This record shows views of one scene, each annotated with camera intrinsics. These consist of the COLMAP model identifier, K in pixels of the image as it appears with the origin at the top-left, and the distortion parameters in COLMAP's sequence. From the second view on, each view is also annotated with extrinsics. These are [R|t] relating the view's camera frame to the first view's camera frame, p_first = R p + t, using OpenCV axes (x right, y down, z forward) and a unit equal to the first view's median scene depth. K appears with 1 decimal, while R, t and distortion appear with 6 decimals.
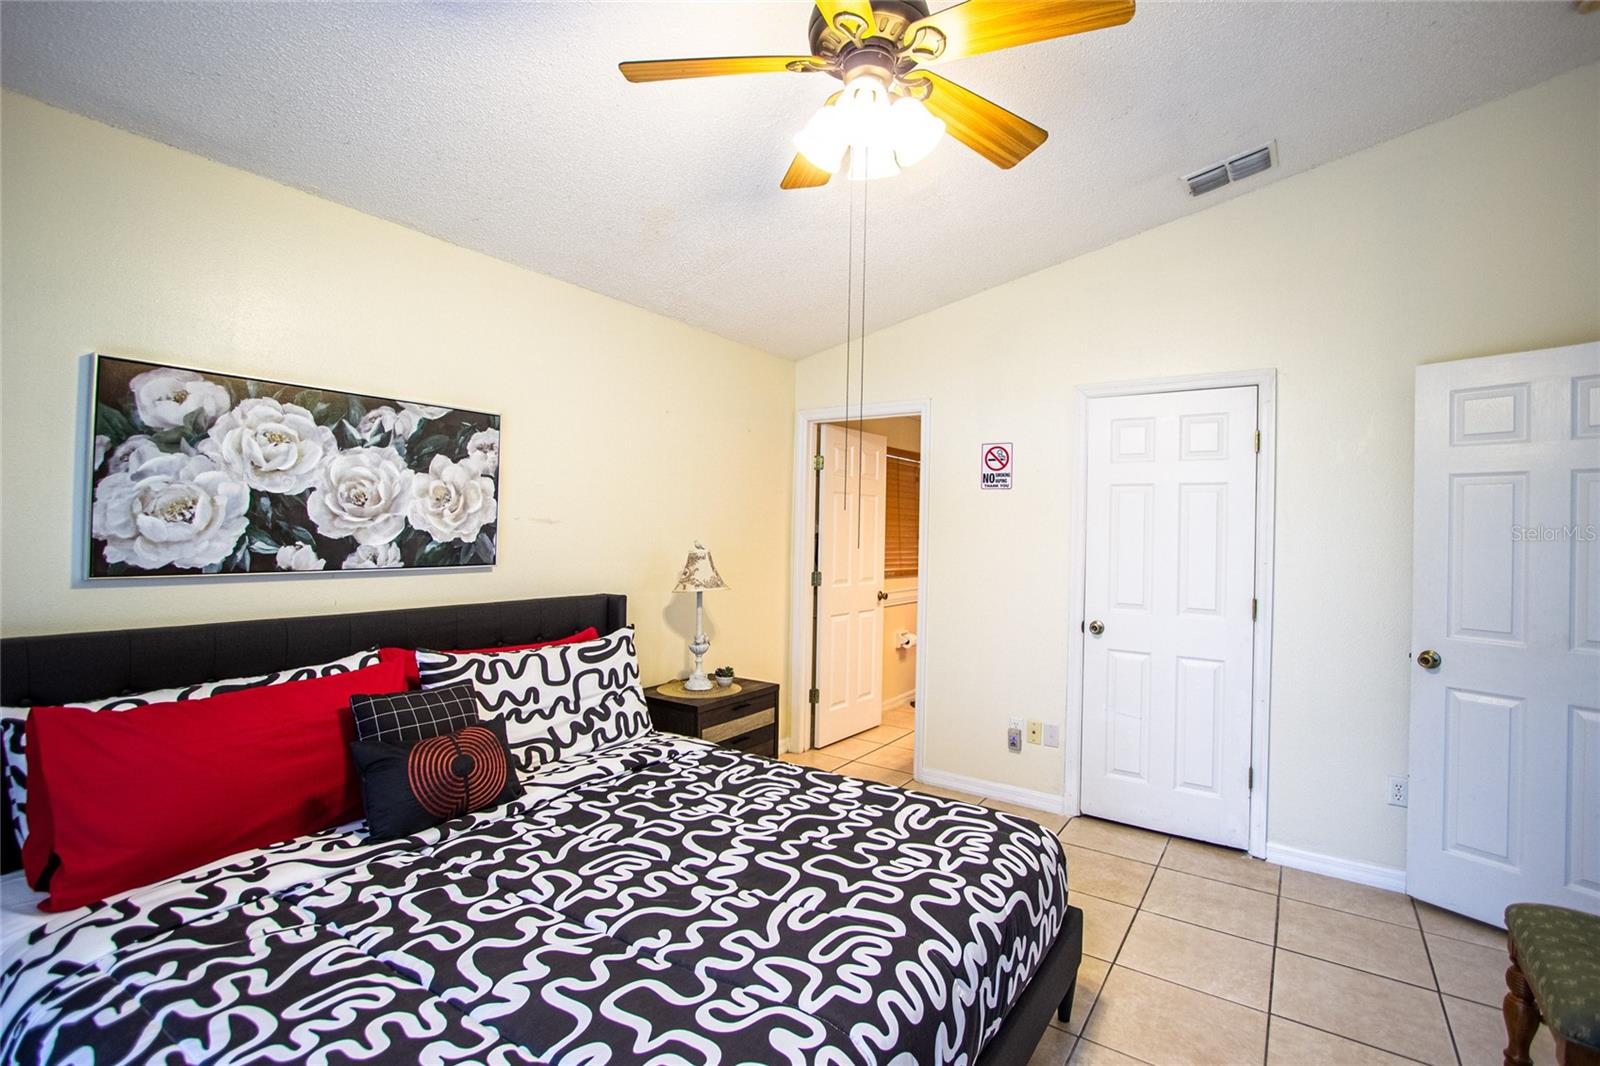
lens RADIAL K [[738.8, 0, 795.8], [0, 738.8, 528.3], [0, 0, 1]] dist [-0.017654, 0.000281]
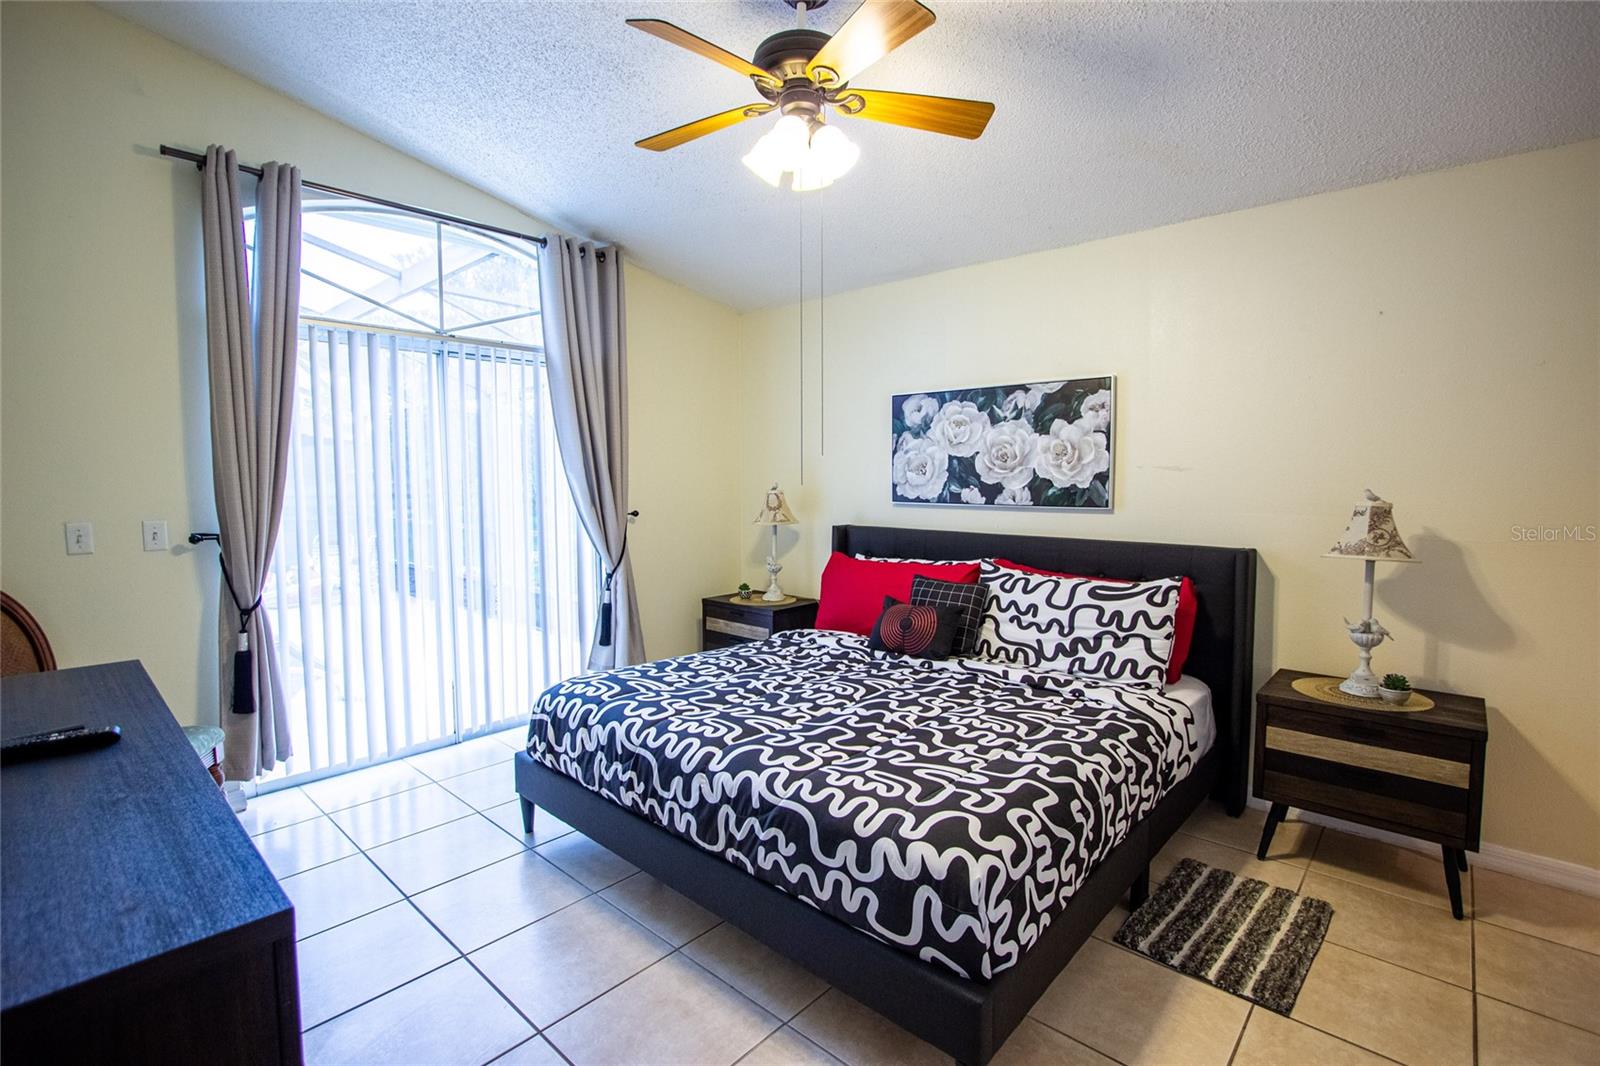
lens RADIAL K [[738.8, 0, 799.7], [0, 738.8, 525.9], [0, 0, 1]] dist [-0.017654, 0.000281]
pose [[-0.129317, 0.051130, -0.990284, 0.930264], [0.000344, 0.998672, 0.051518, 0.021097], [0.991603, 0.006321, -0.129163, 0.782295]]
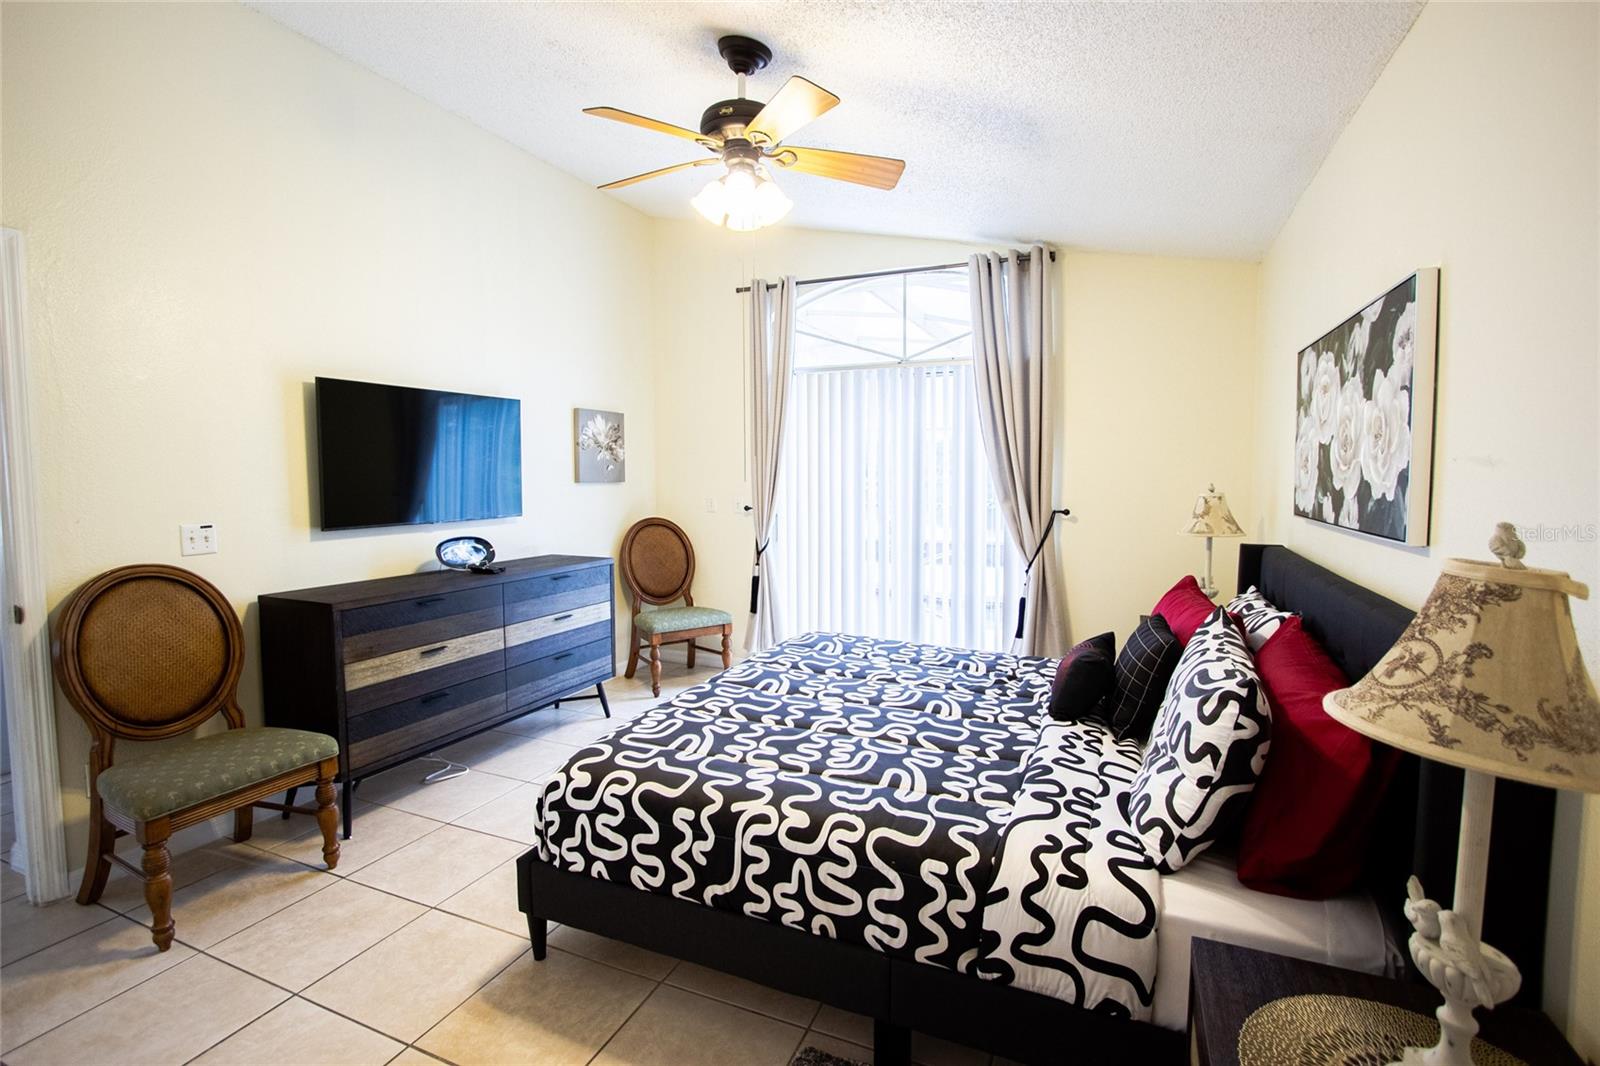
lens RADIAL K [[738.8, 0, 802.7], [0, 738.8, 527.6], [0, 0, 1]] dist [-0.017654, 0.000281]
pose [[-0.979820, -0.004523, -0.199832, 0.184171], [-0.019022, 0.997316, 0.070699, 0.008263], [0.198976, 0.073074, -0.977276, 1.698838]]
